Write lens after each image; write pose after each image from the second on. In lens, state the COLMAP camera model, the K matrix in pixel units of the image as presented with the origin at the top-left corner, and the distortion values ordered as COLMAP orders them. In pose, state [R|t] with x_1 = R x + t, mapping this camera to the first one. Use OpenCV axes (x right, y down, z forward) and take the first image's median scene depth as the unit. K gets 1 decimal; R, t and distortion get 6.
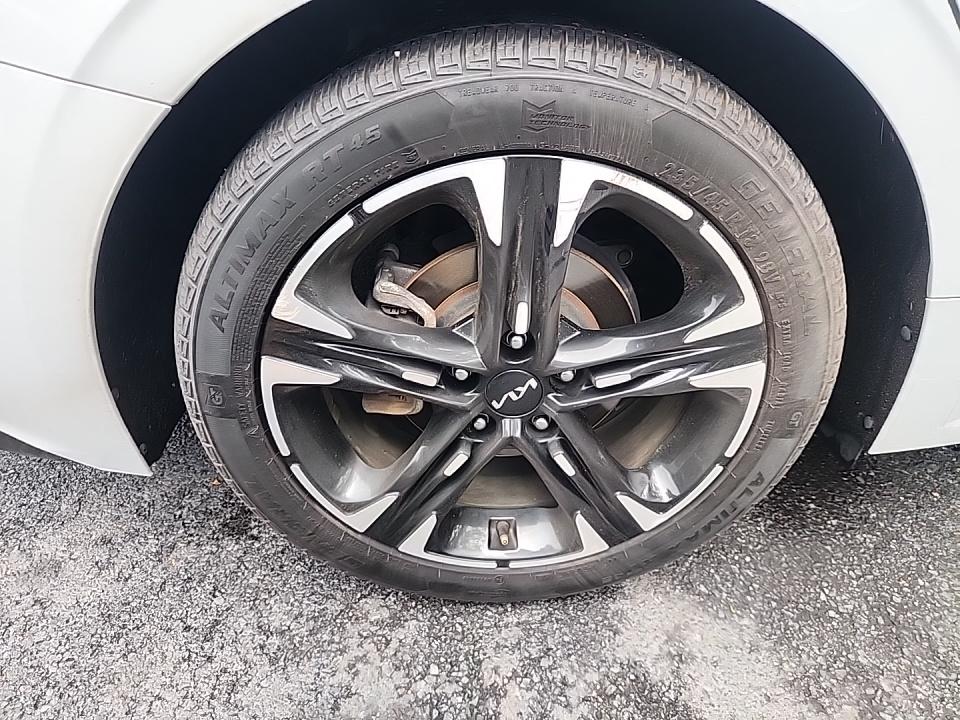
lens RADIAL K [[655.4, 0, 480.0], [0, 655.4, 360.0], [0, 0, 1]] dist [0.000684, -0.001006]
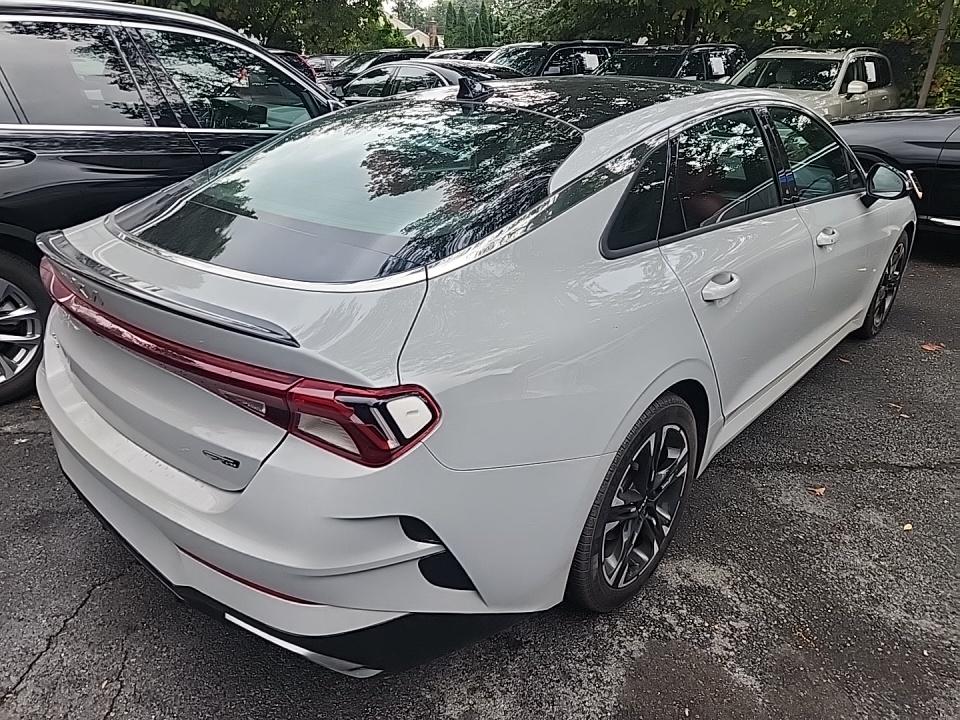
lens RADIAL K [[655.4, 0, 480.0], [0, 655.4, 360.0], [0, 0, 1]] dist [0.000684, -0.001006]
pose [[0.696881, -0.254845, 0.670381, -1.922797], [0.391293, 0.918461, -0.057609, -0.557181], [-0.601038, 0.302461, 0.739778, -0.776173]]
